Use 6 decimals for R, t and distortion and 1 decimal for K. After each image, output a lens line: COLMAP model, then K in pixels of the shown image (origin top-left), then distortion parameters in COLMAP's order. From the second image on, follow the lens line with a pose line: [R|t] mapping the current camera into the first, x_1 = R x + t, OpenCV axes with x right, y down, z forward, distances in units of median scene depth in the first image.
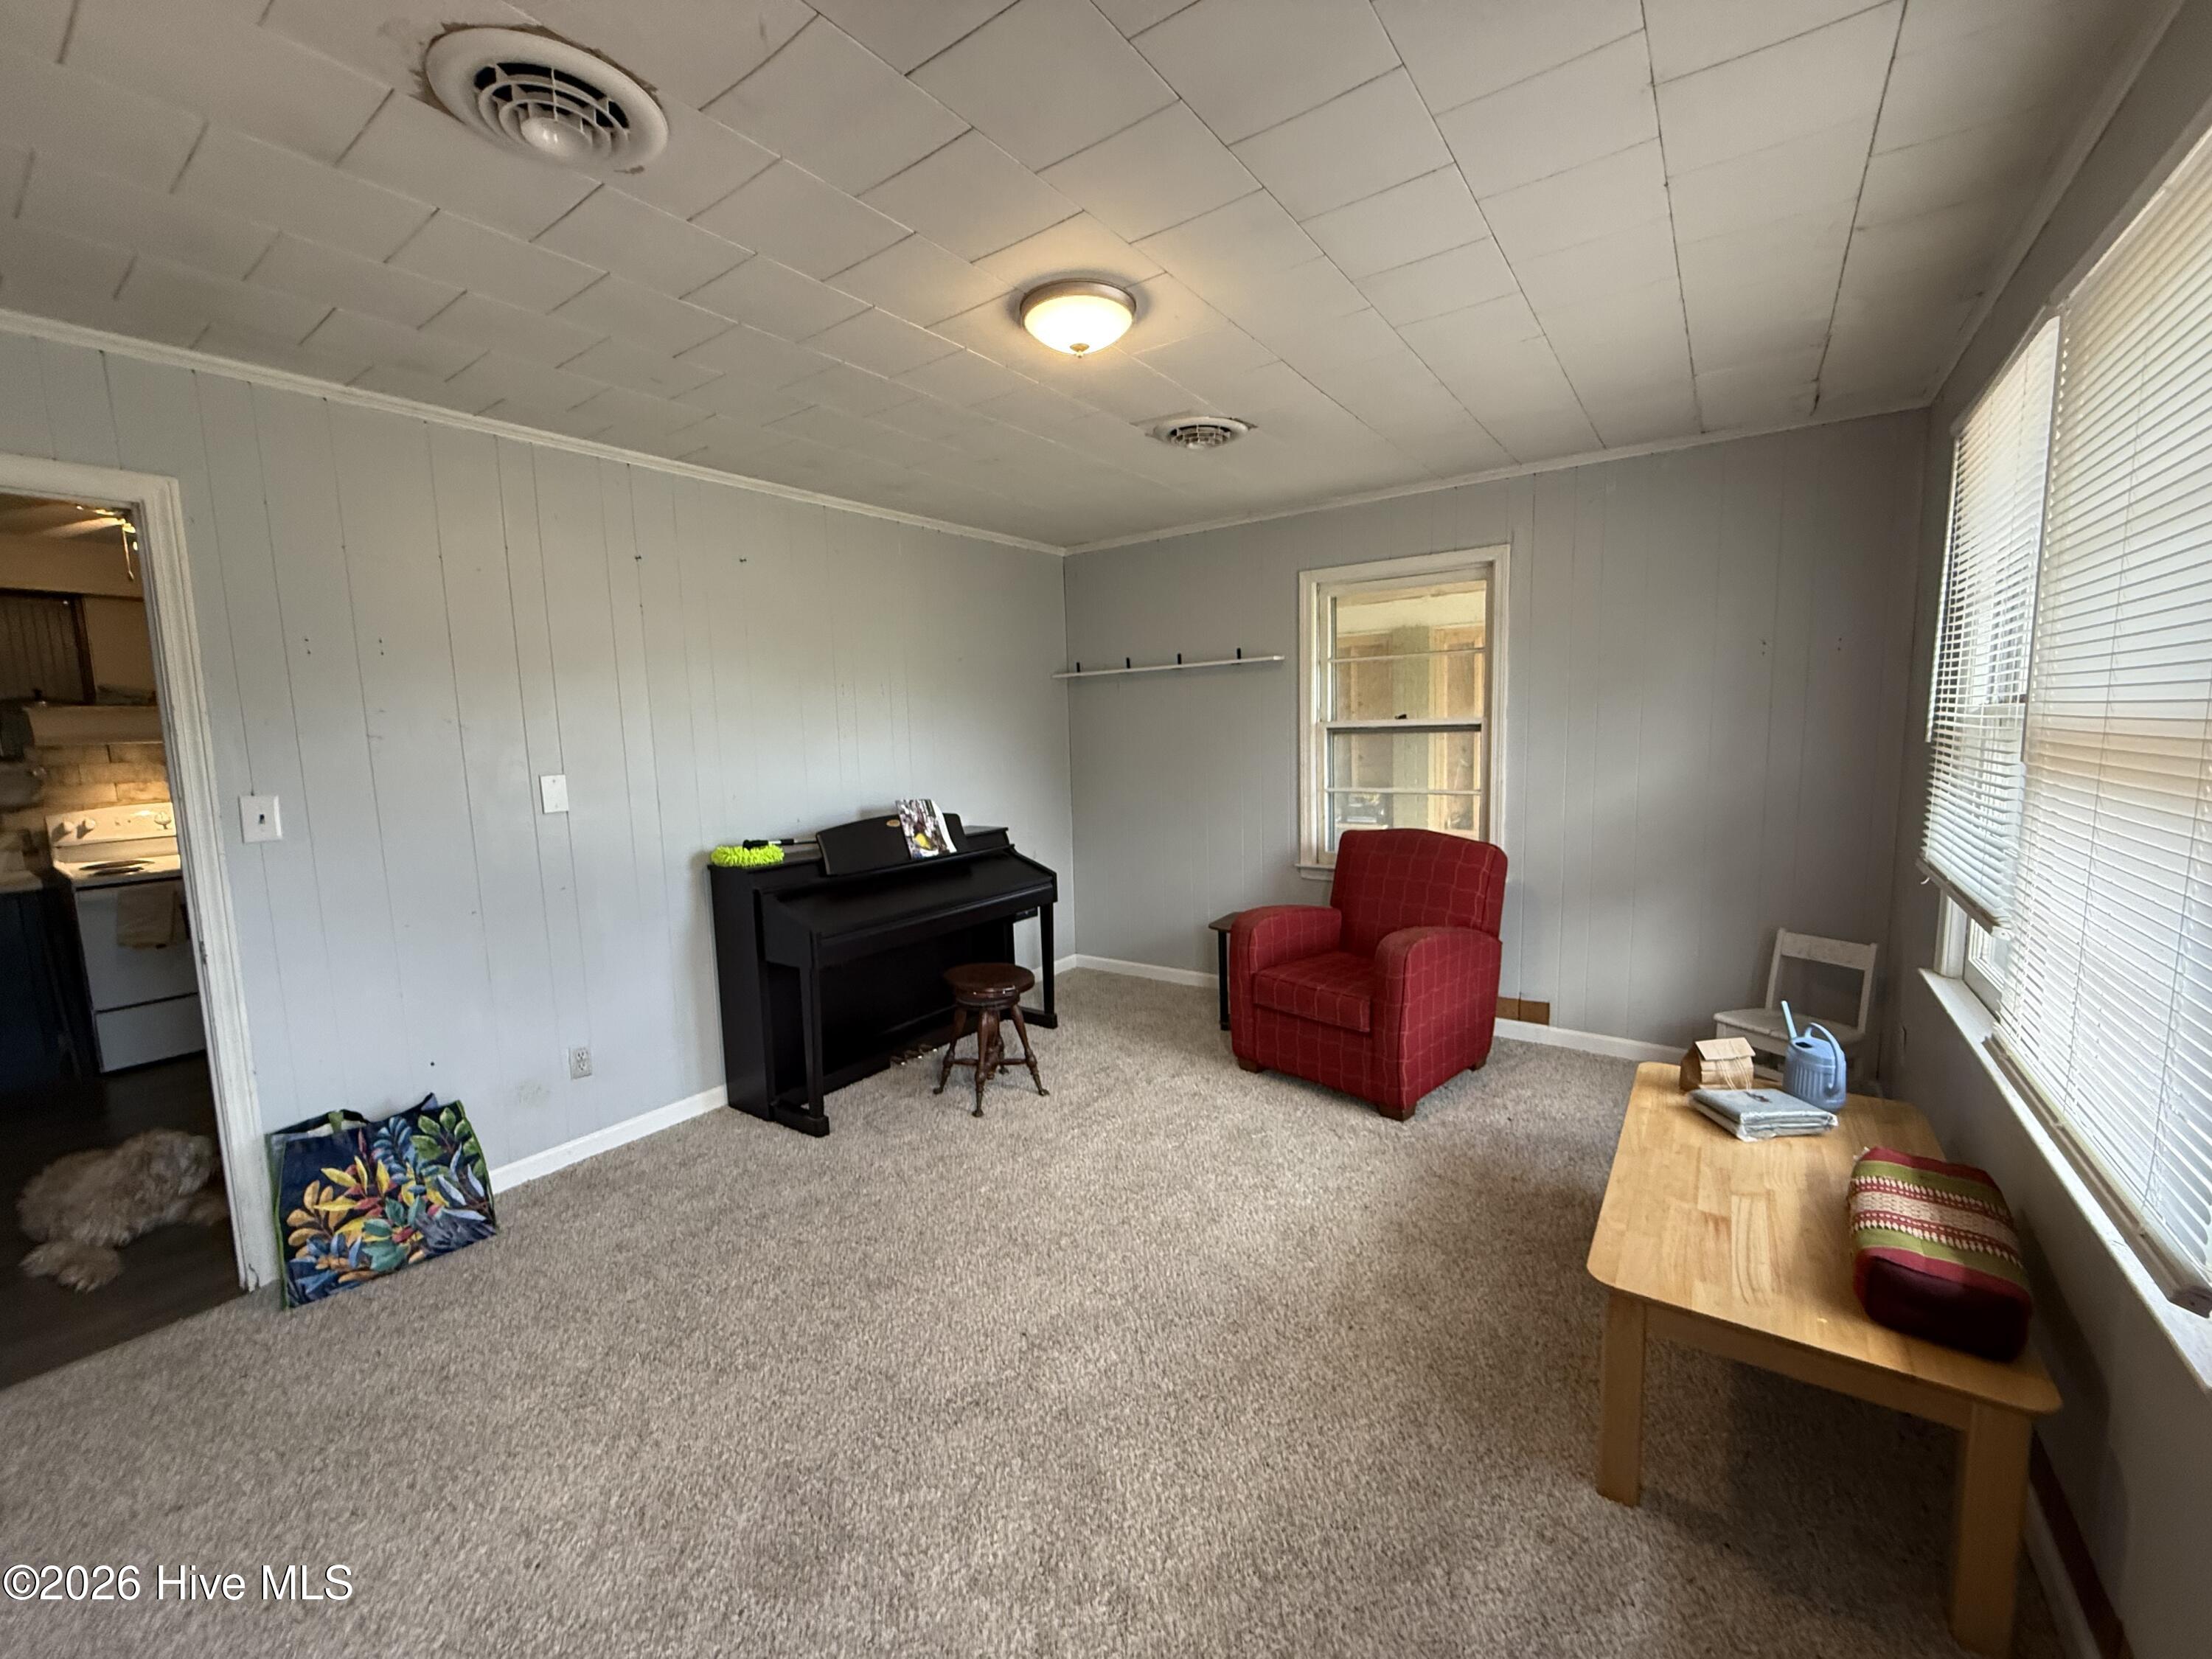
lens RADIAL K [[885.1, 0, 1093.3], [0, 885.1, 825.9], [0, 0, 1]] dist [0.000202, 0.000340]
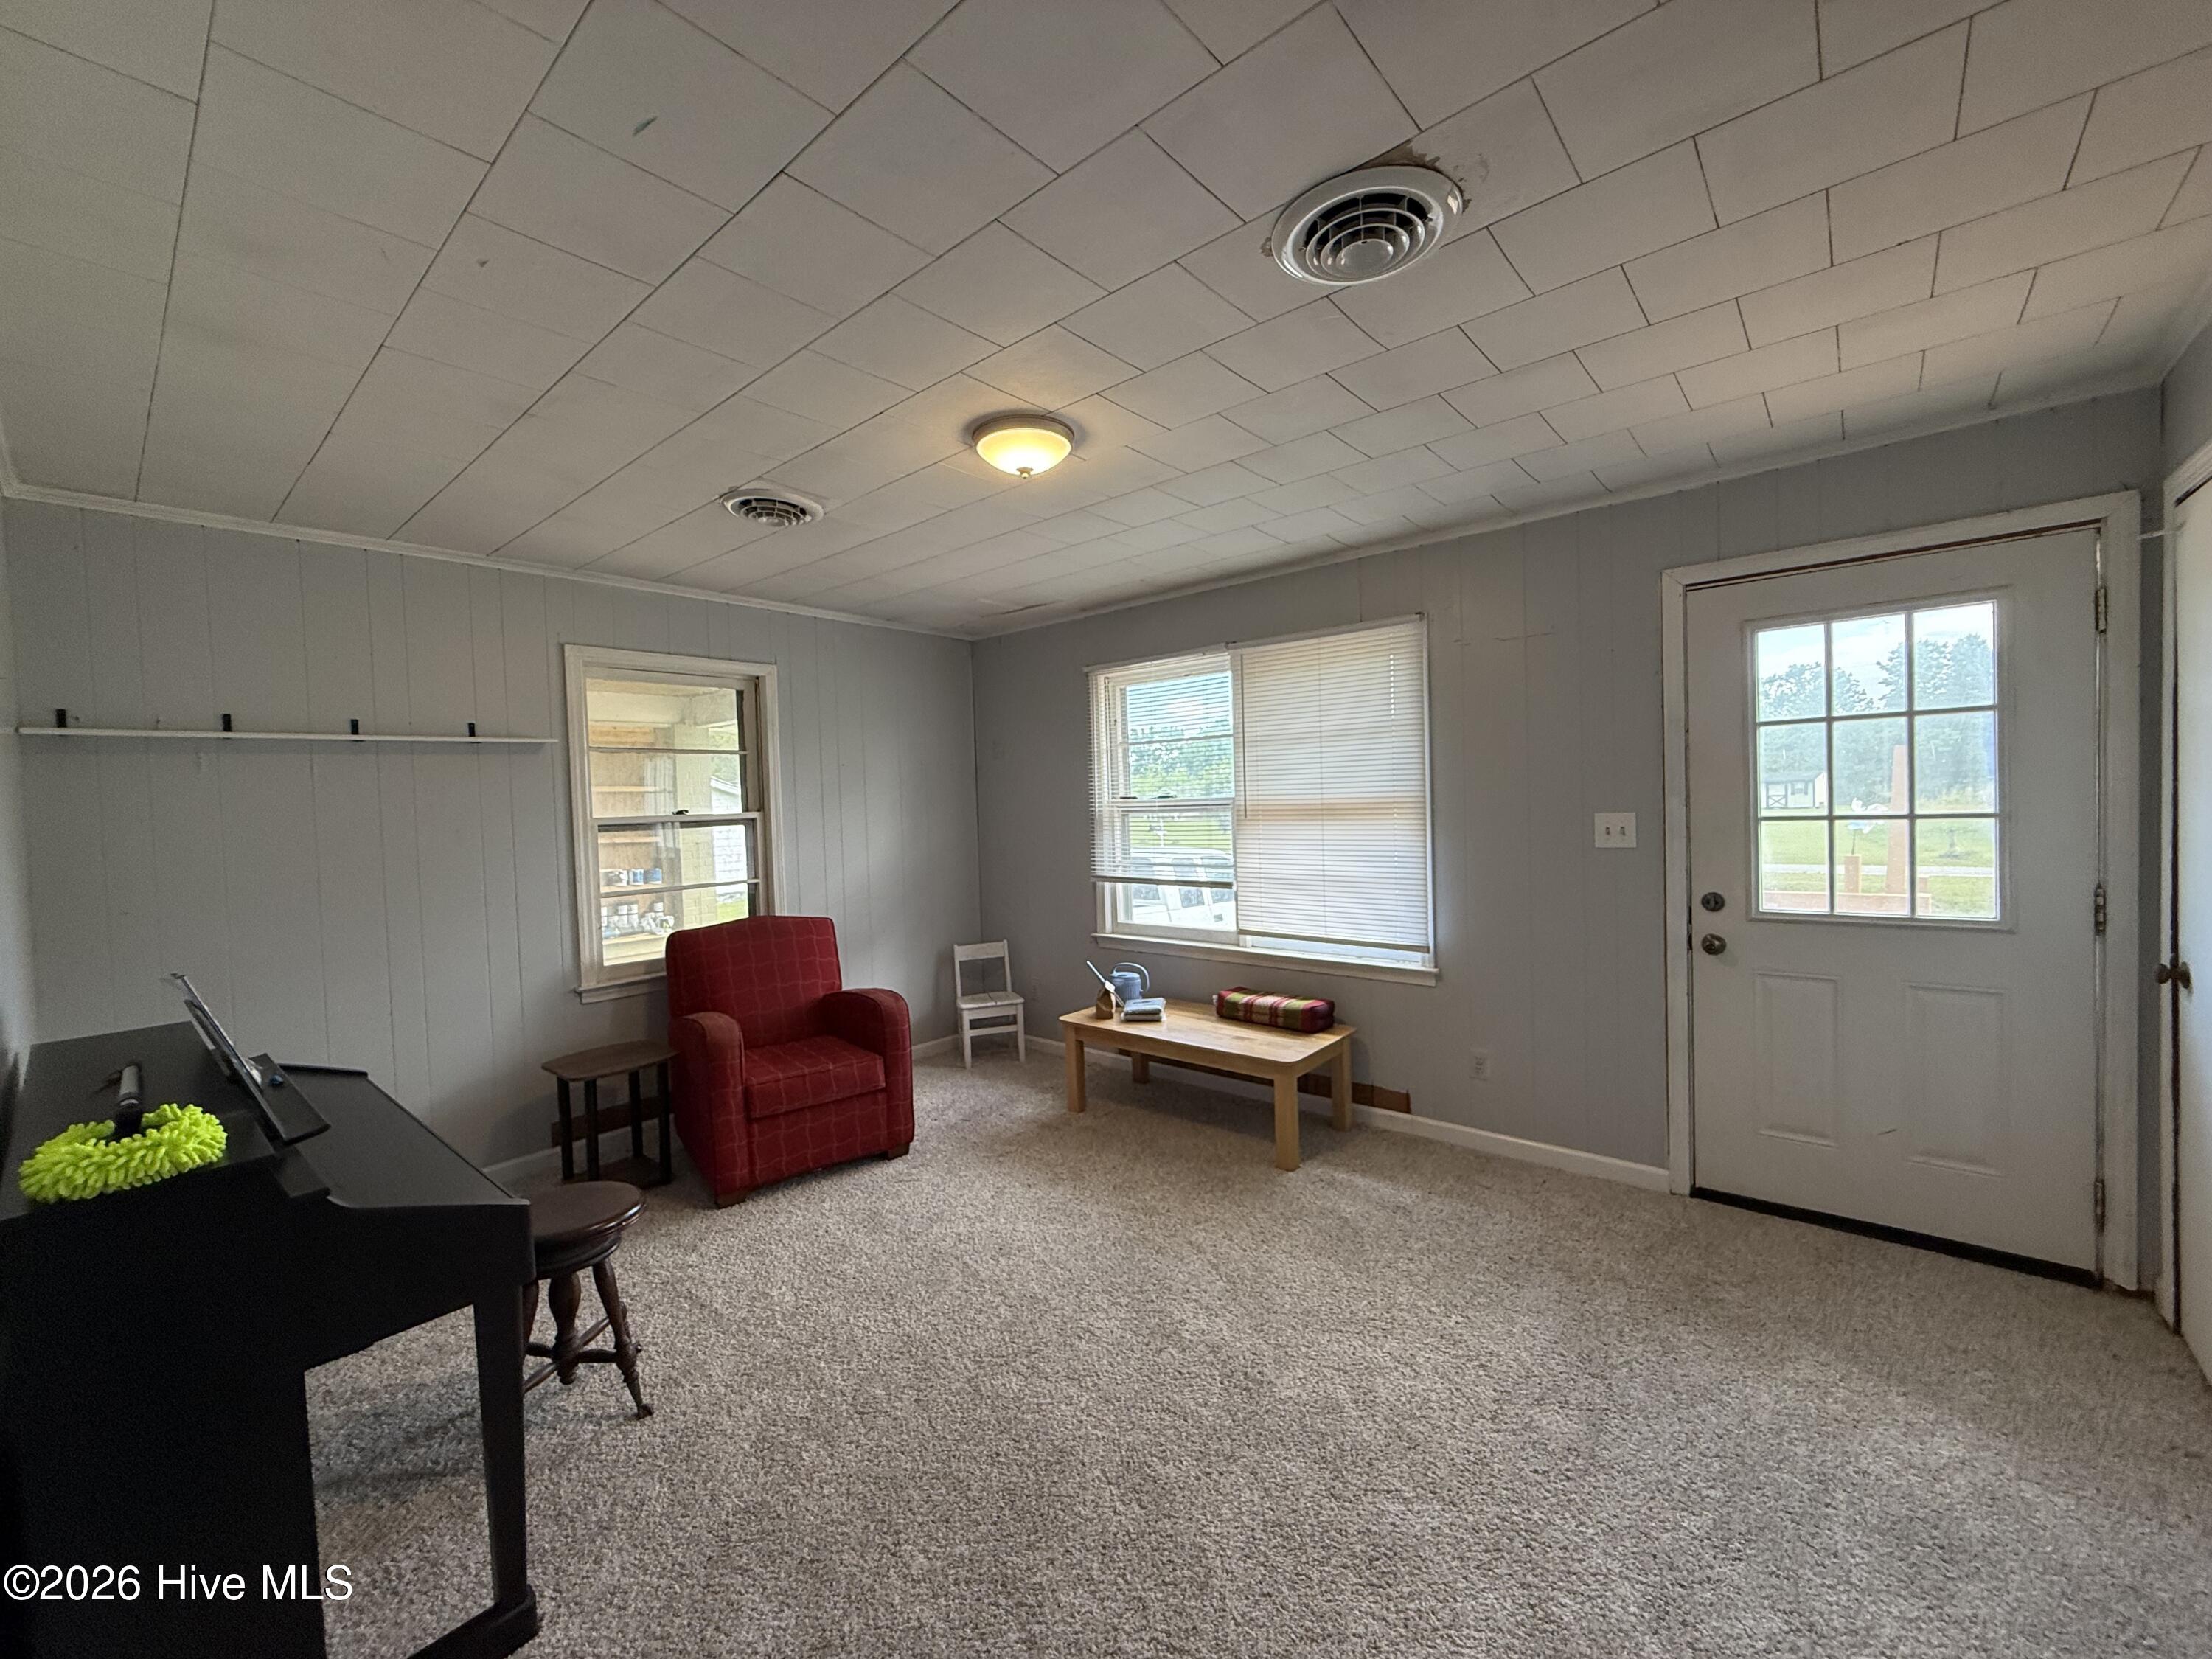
lens RADIAL K [[885.1, 0, 1104.5], [0, 885.1, 828.3], [0, 0, 1]] dist [0.000202, 0.000340]
pose [[0.081850, -0.006349, 0.996624, -0.790280], [0.139997, 0.990138, -0.005189, -0.045169], [-0.986763, 0.139949, 0.081932, 0.601884]]
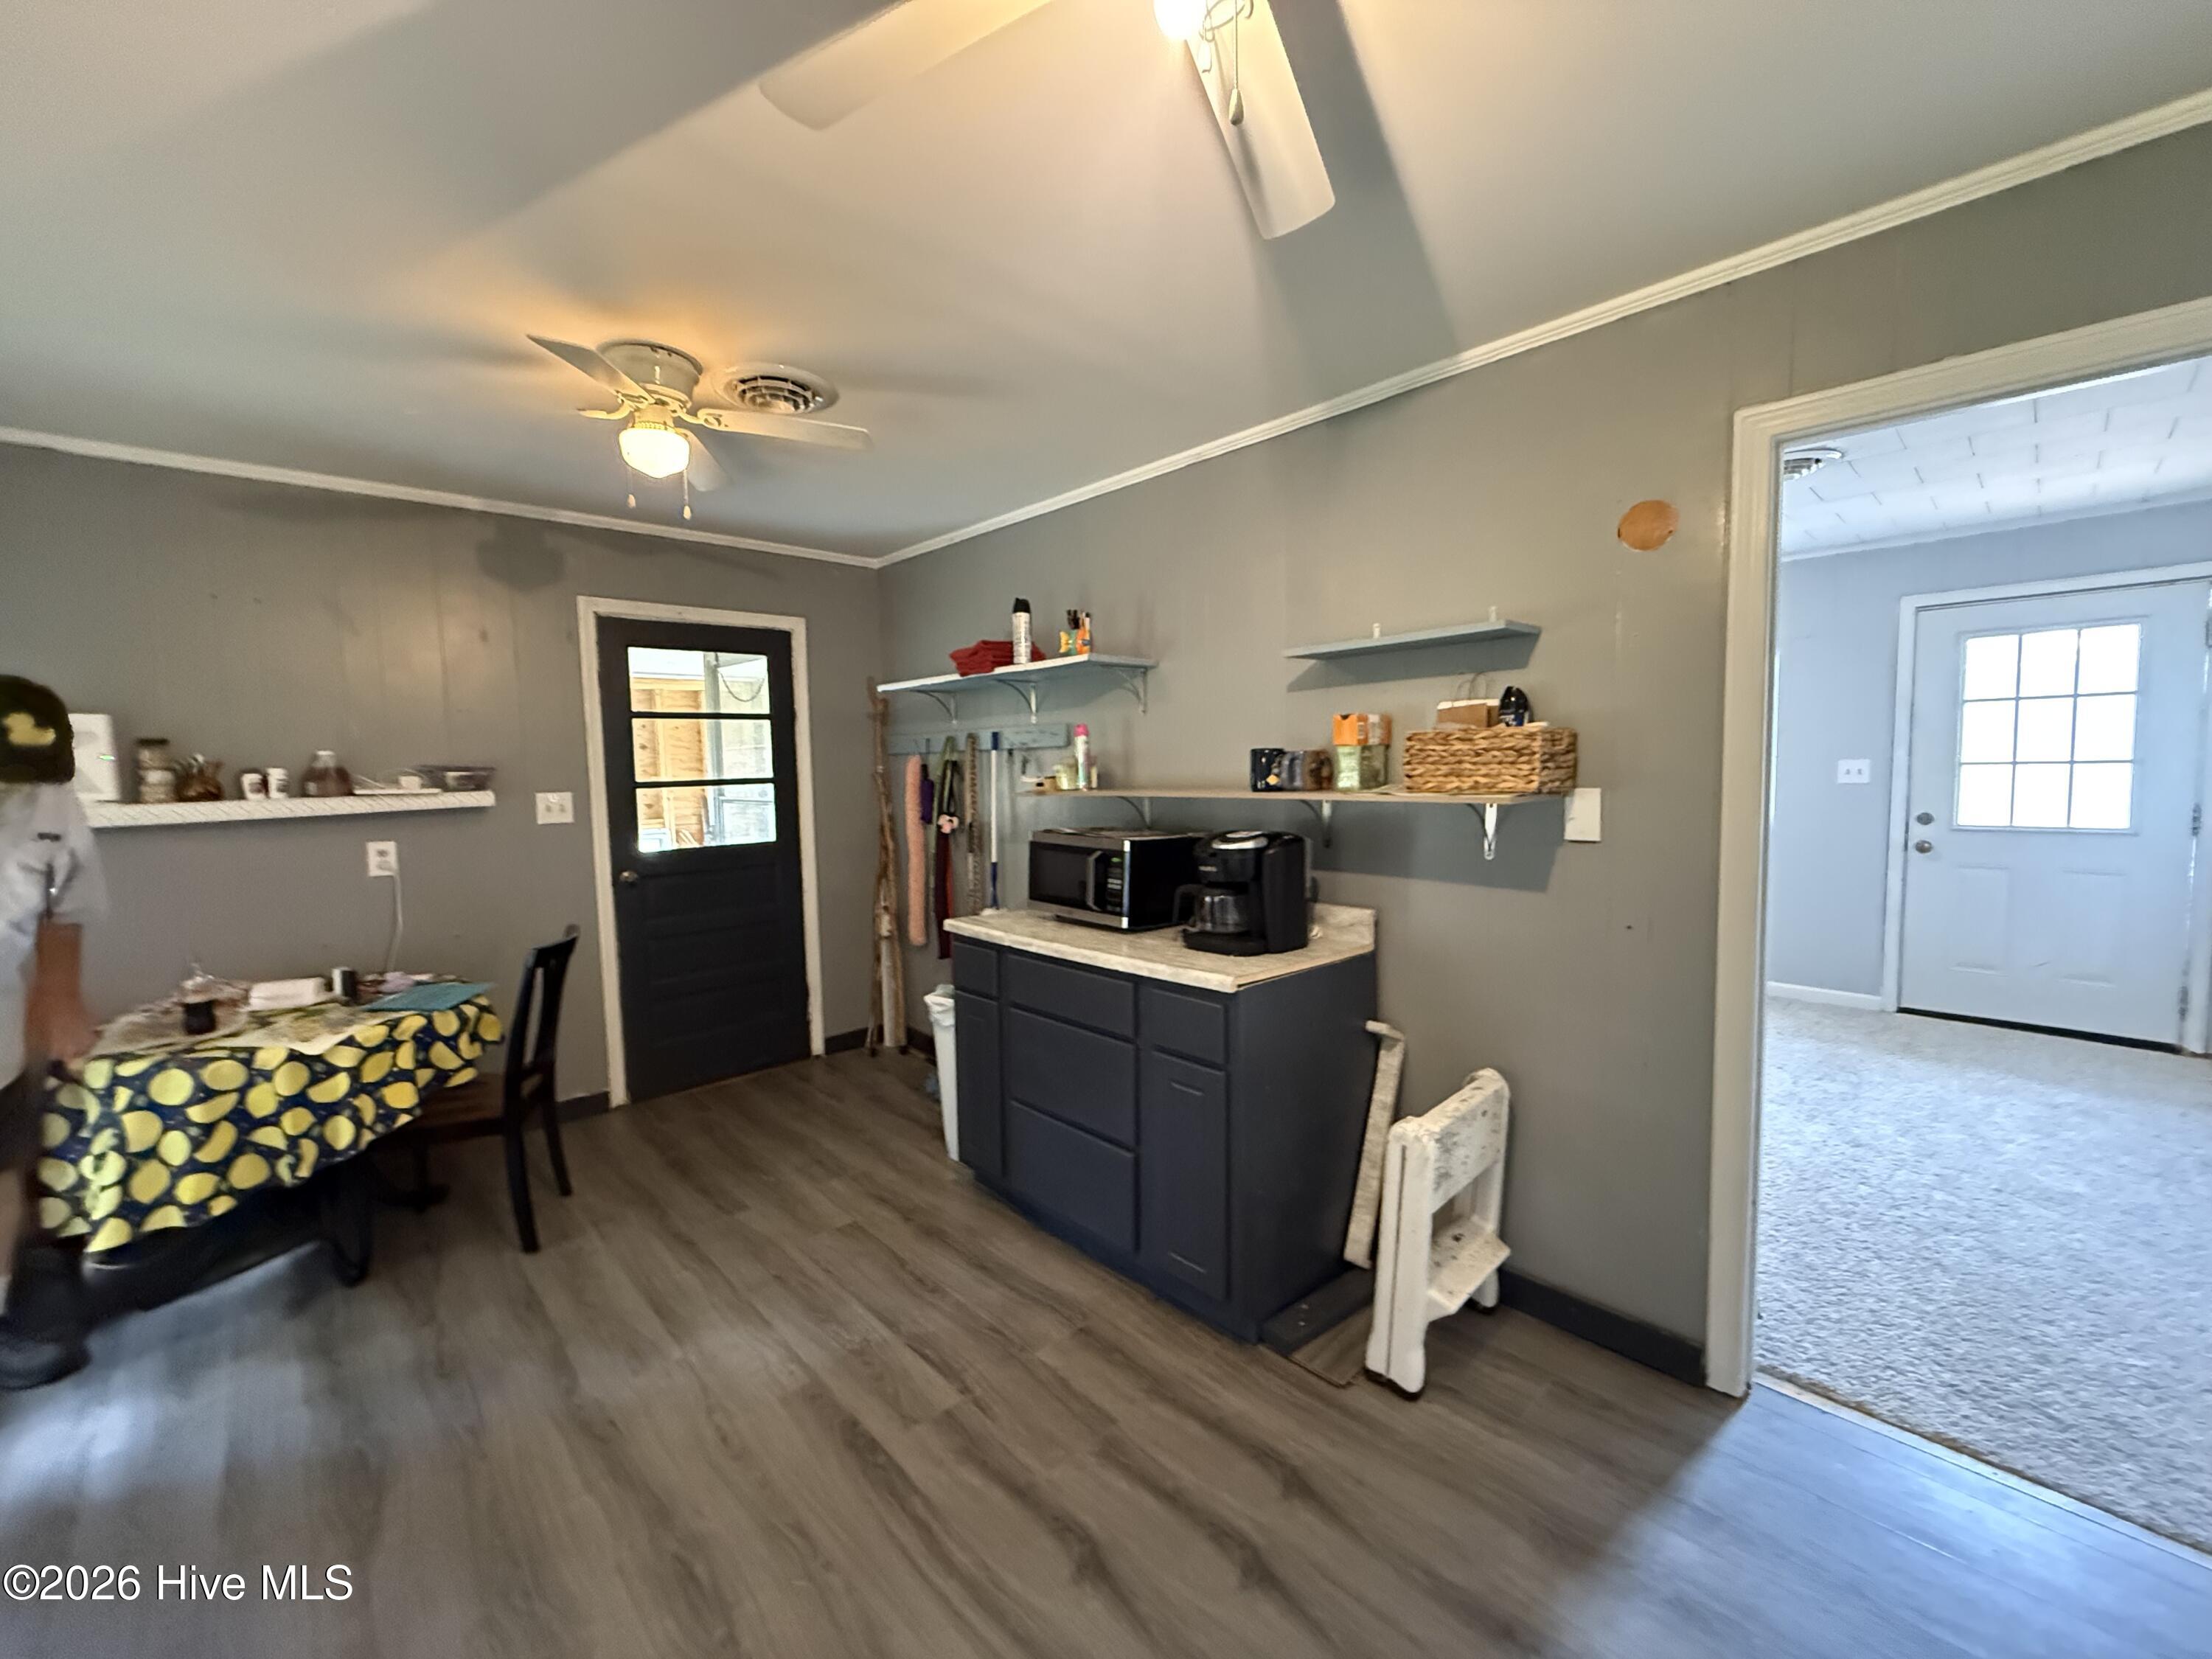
lens RADIAL K [[885.1, 0, 1107.3], [0, 885.1, 829.9], [0, 0, 1]] dist [0.000202, 0.000340]
pose [[0.189493, -0.054644, 0.980360, -1.456325], [0.127312, 0.991389, 0.030651, -0.075569], [-0.973593, 0.119003, 0.194818, 1.063539]]
